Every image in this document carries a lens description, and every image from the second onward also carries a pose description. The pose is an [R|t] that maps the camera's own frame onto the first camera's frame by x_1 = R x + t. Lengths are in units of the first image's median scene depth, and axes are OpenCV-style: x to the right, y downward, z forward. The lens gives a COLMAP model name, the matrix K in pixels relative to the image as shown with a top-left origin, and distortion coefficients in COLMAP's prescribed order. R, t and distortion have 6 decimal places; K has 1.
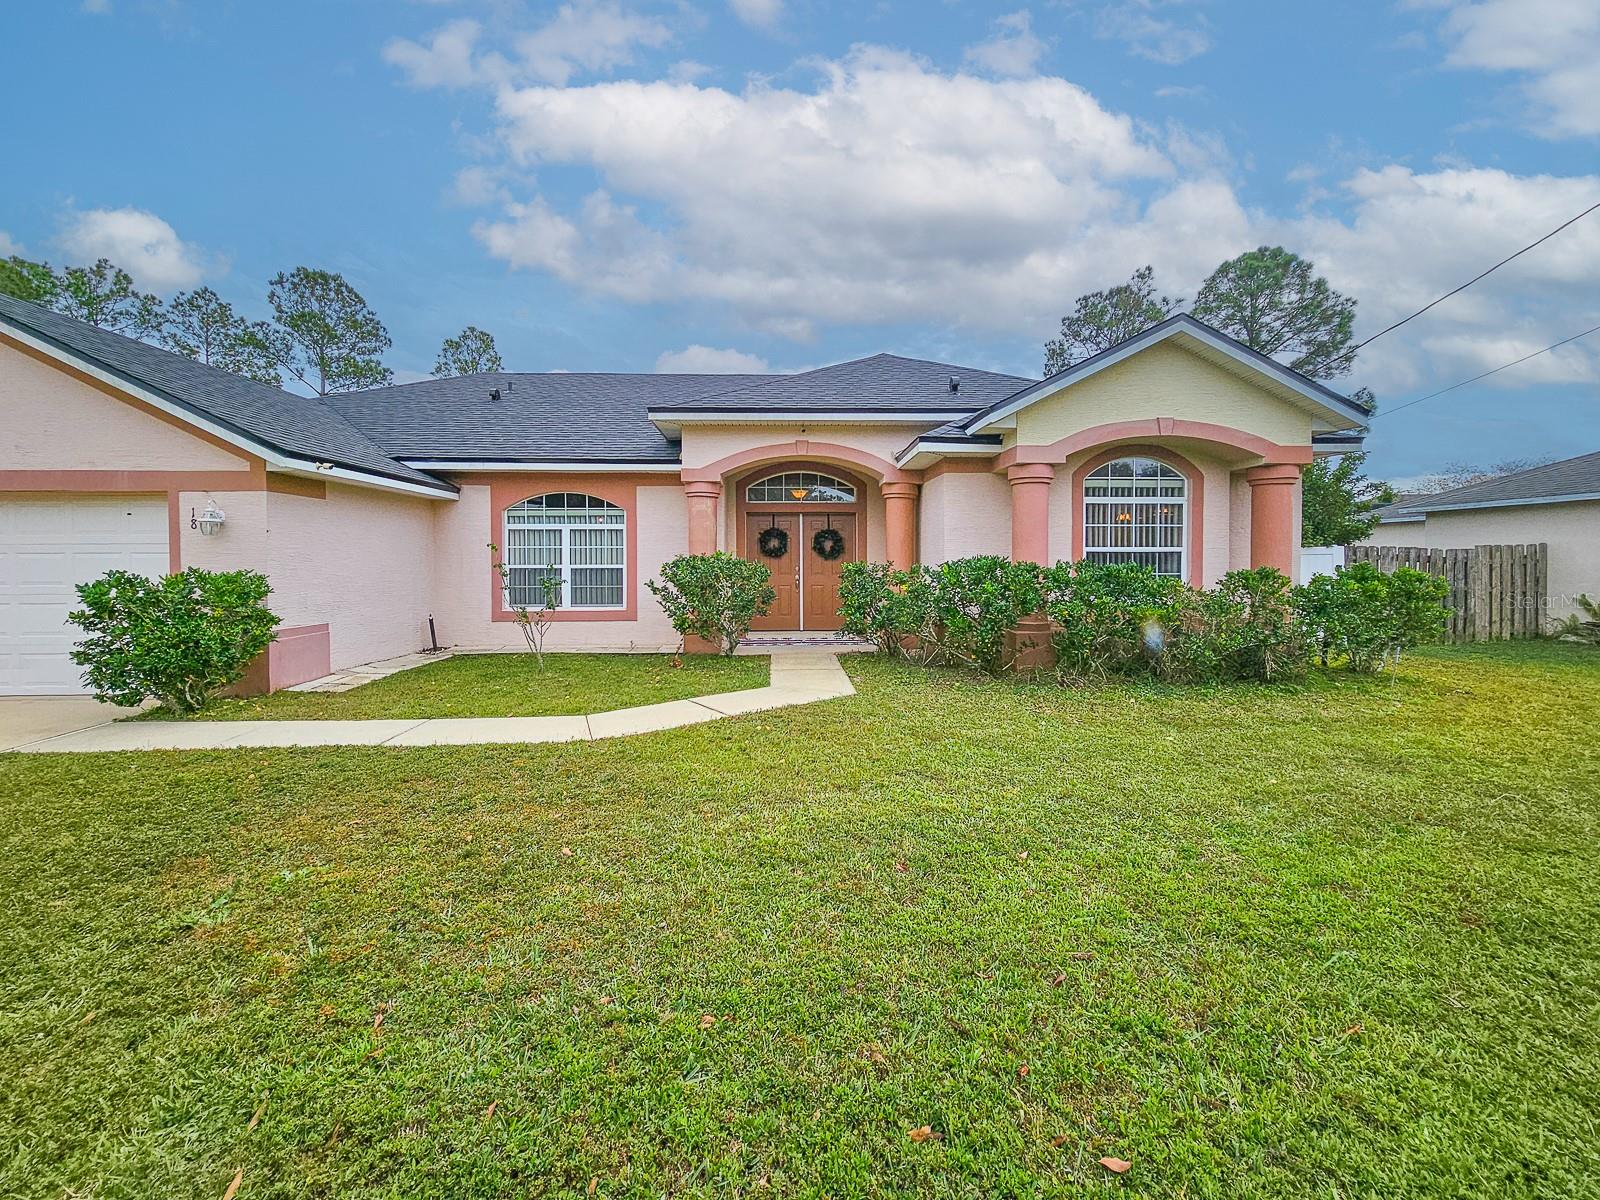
lens RADIAL K [[669.3, 0, 793.5], [0, 669.3, 574.4], [0, 0, 1]] dist [0.000506, -0.000285]
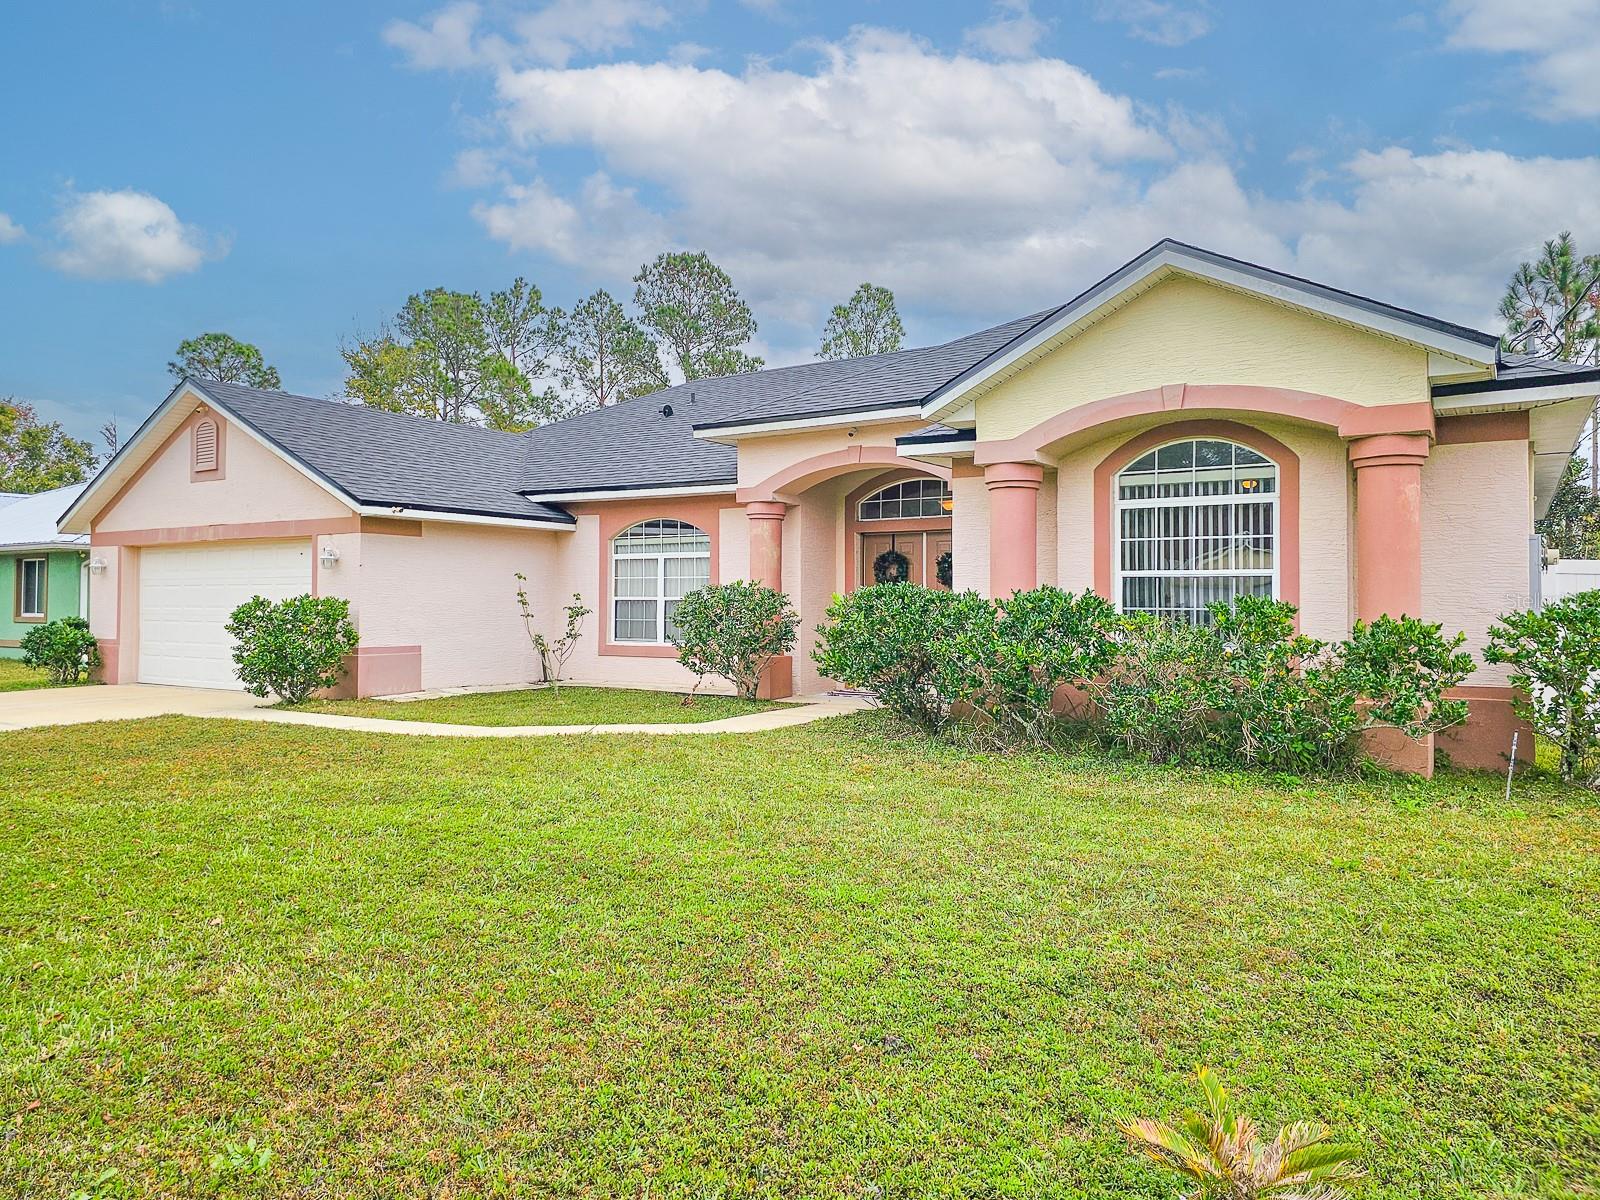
lens RADIAL K [[1091.1, 0, 795.9], [0, 1091.1, 594.0], [0, 0, 1]] dist [0.065726, 0.000603]
pose [[0.821408, -0.000245, -0.570342, 0.733643], [-0.016846, 0.999553, -0.024690, 0.017120], [0.570093, 0.029888, 0.821036, -0.142714]]
